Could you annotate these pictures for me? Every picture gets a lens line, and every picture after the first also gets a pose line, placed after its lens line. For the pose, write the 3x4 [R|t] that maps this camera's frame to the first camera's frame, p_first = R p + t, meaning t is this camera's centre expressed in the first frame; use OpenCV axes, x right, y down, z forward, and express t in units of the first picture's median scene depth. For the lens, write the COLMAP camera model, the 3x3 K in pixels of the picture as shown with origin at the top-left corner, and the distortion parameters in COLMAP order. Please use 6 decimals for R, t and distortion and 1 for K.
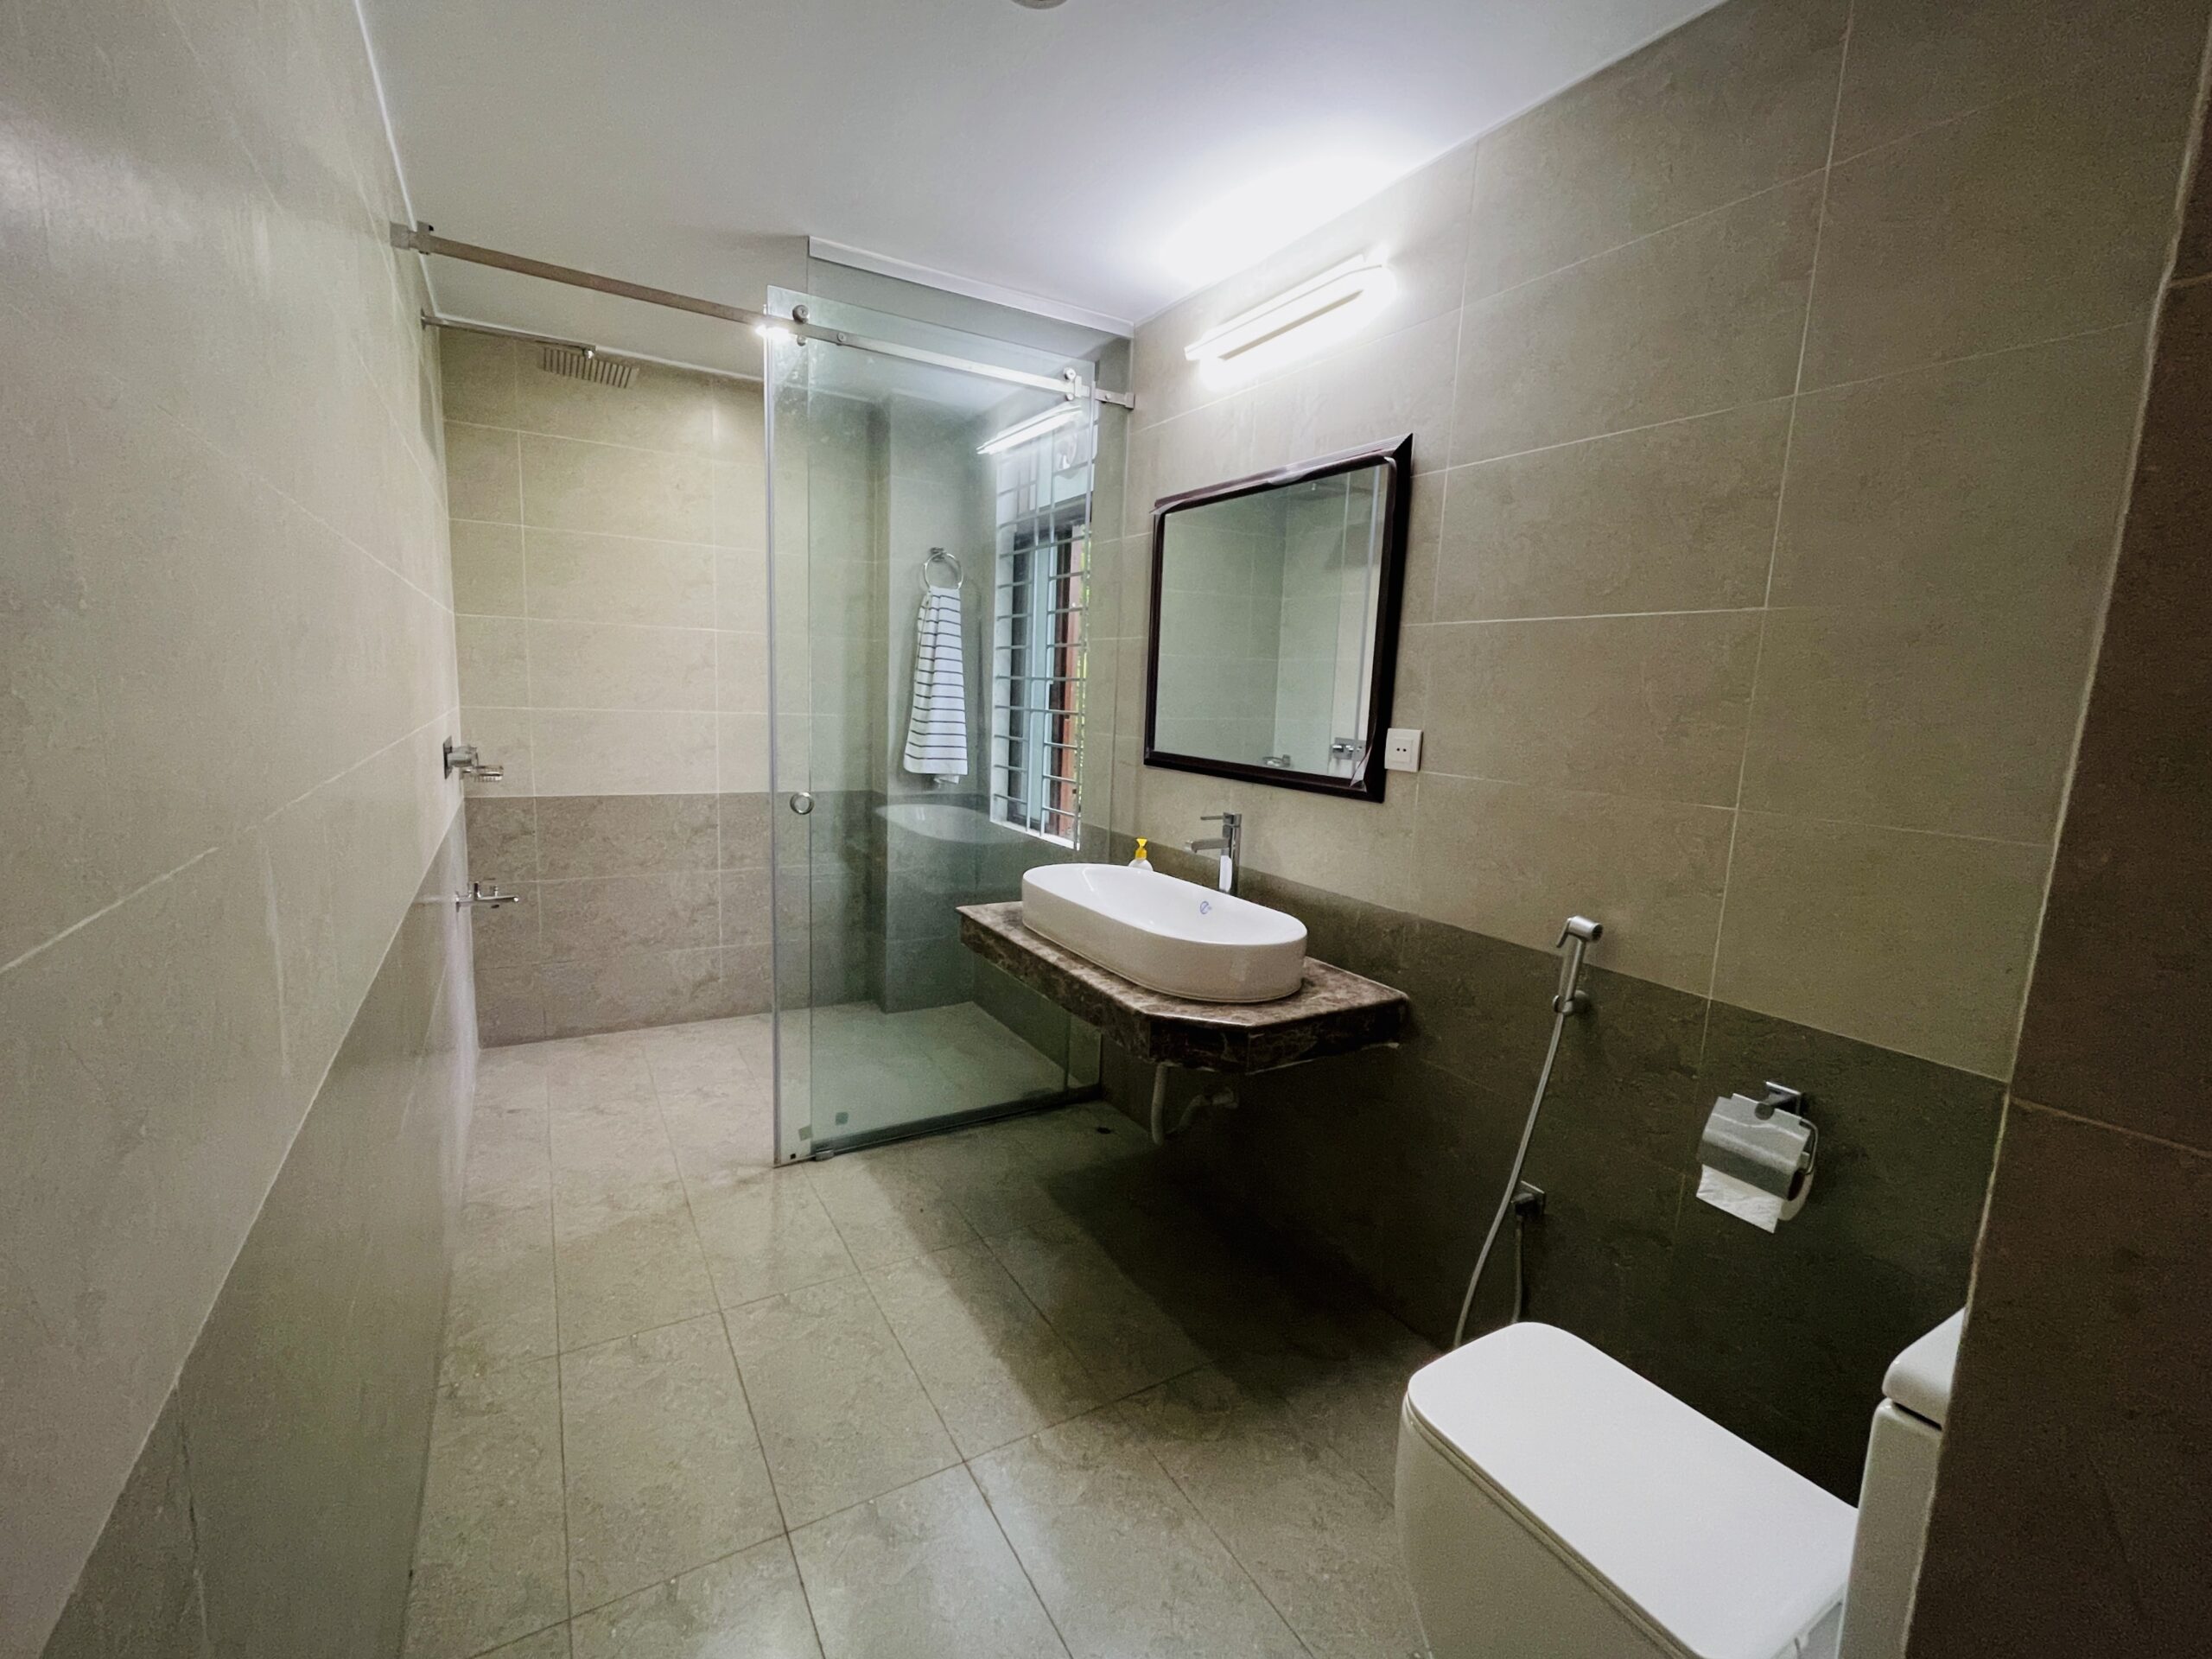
lens RADIAL K [[898.3, 0, 1107.1], [0, 898.3, 821.8], [0, 0, 1]] dist [-0.003207, -0.001961]
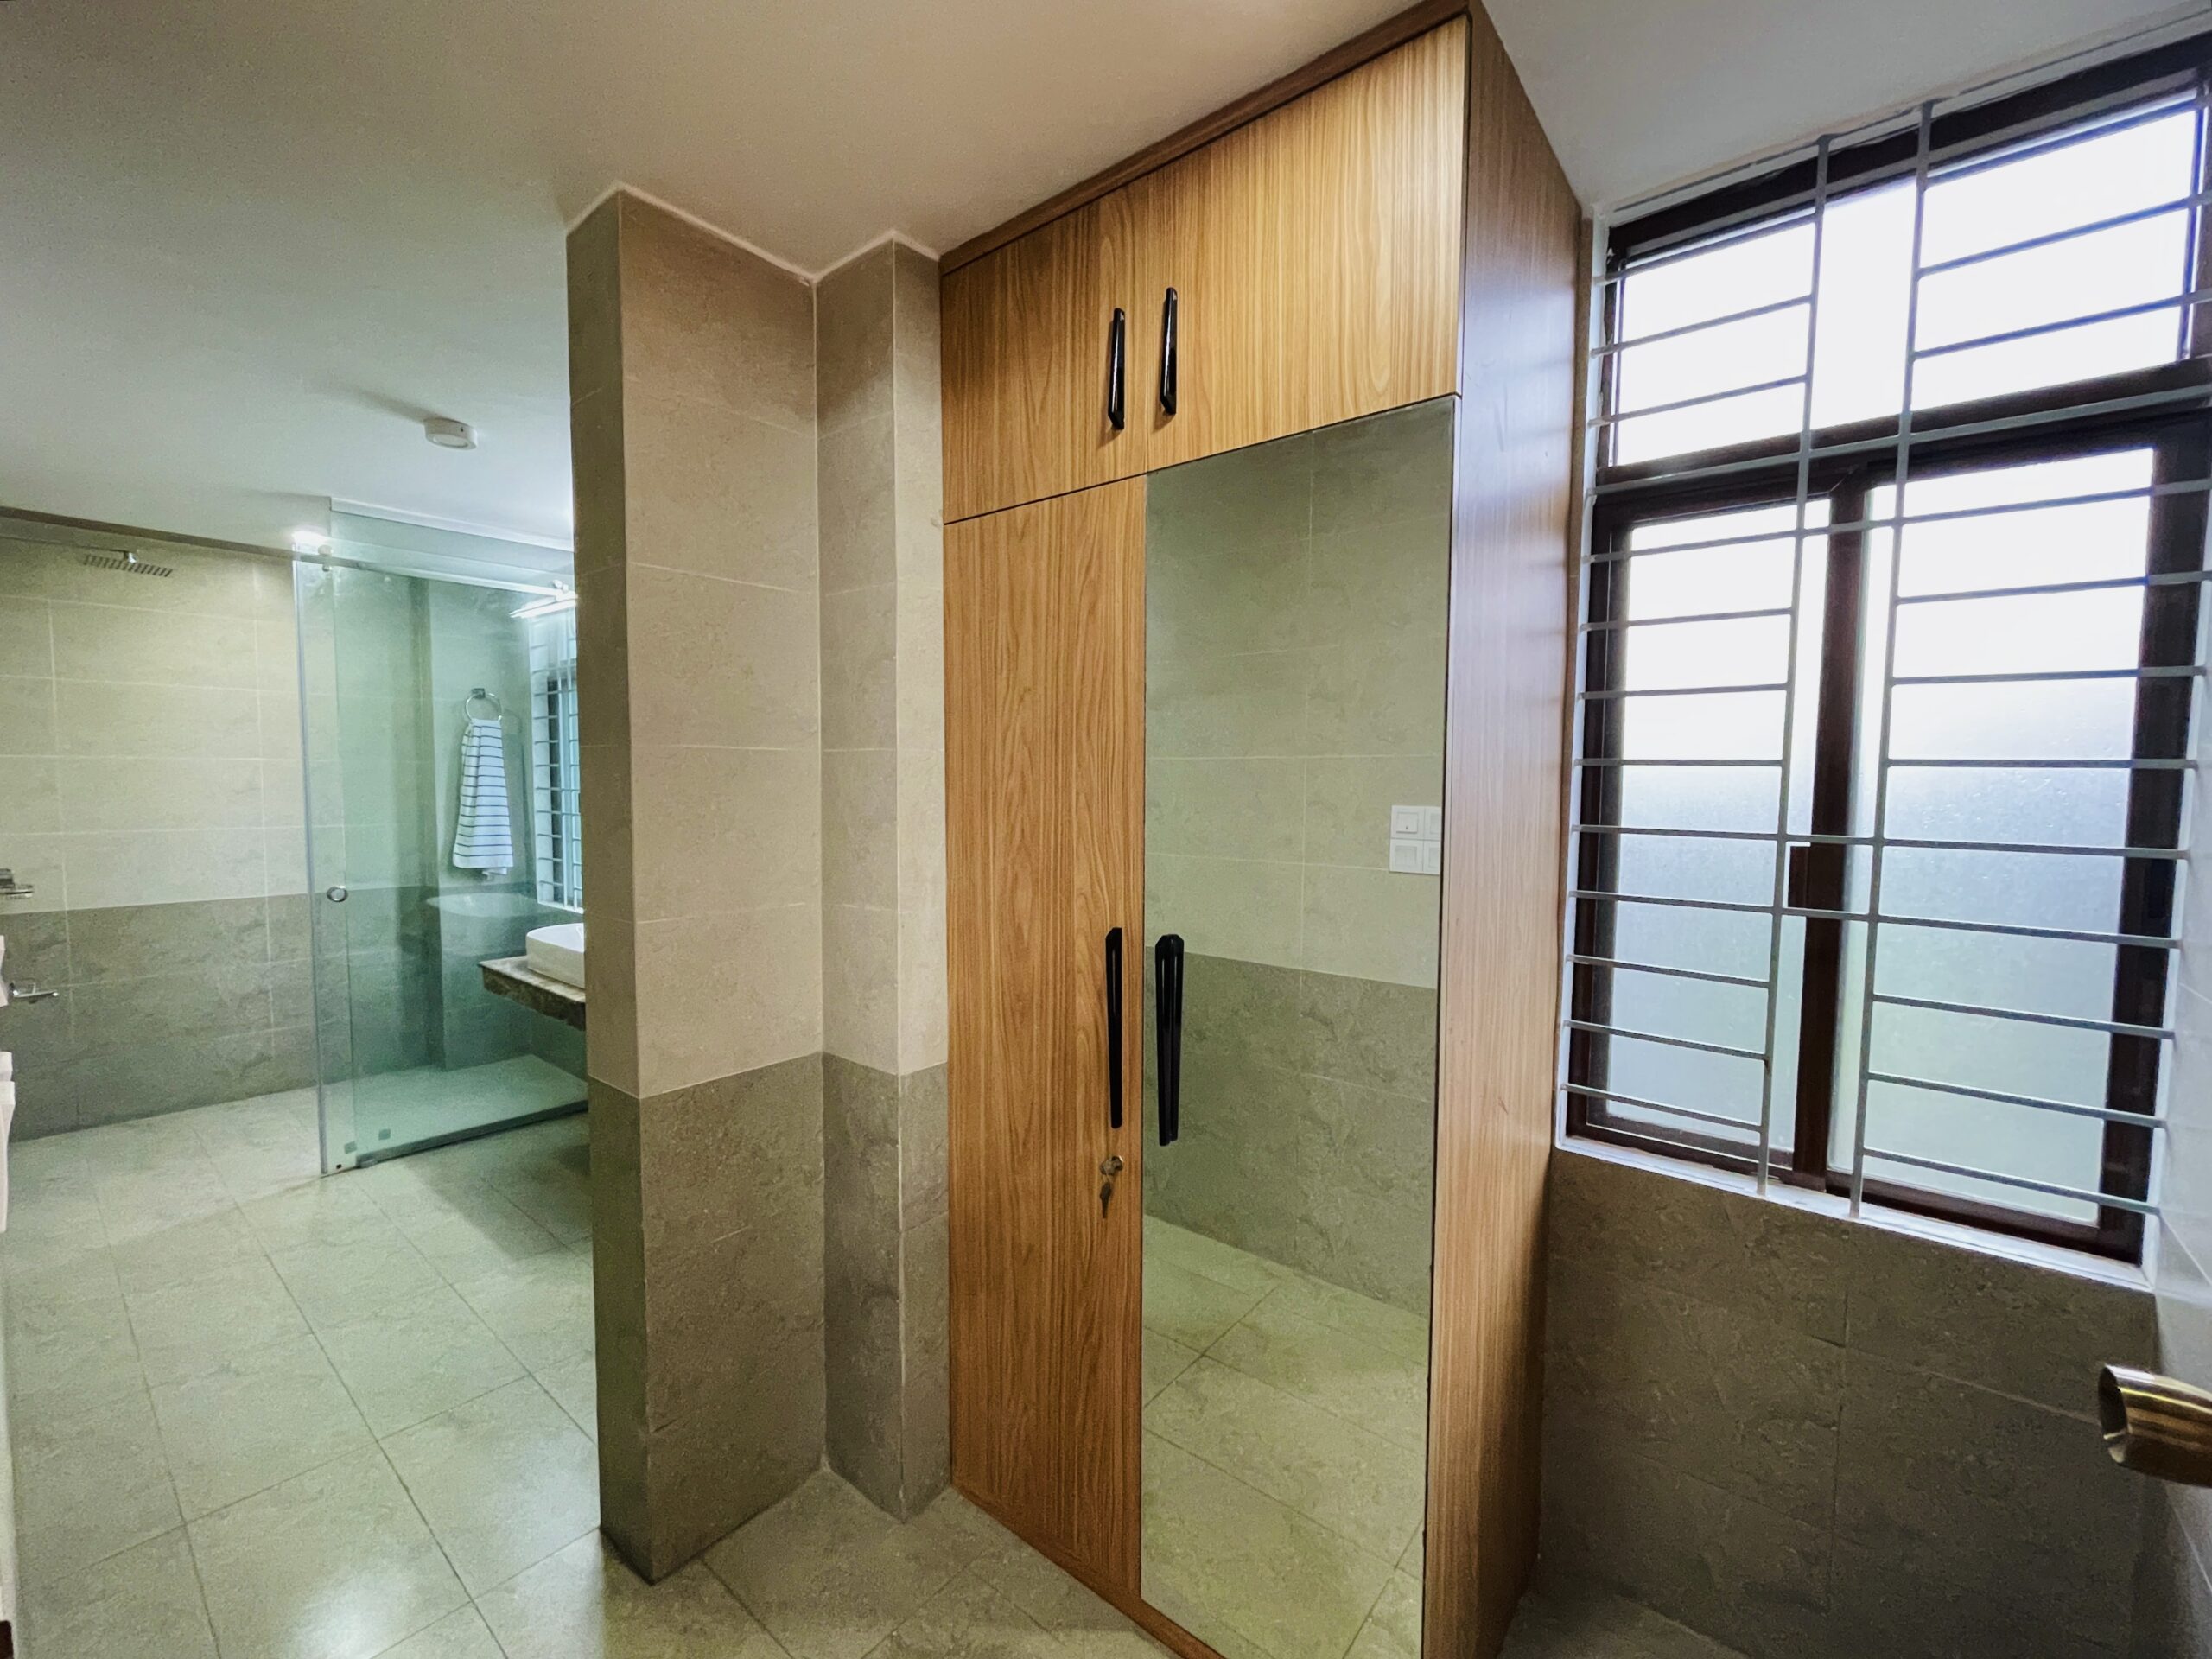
lens RADIAL K [[898.3, 0, 1103.7], [0, 898.3, 835.5], [0, 0, 1]] dist [-0.003207, -0.001961]
pose [[0.943830, -0.053148, 0.326128, 0.218284], [0.076405, 0.995335, -0.058914, 0.041189], [-0.321476, 0.080523, 0.943488, -0.451996]]
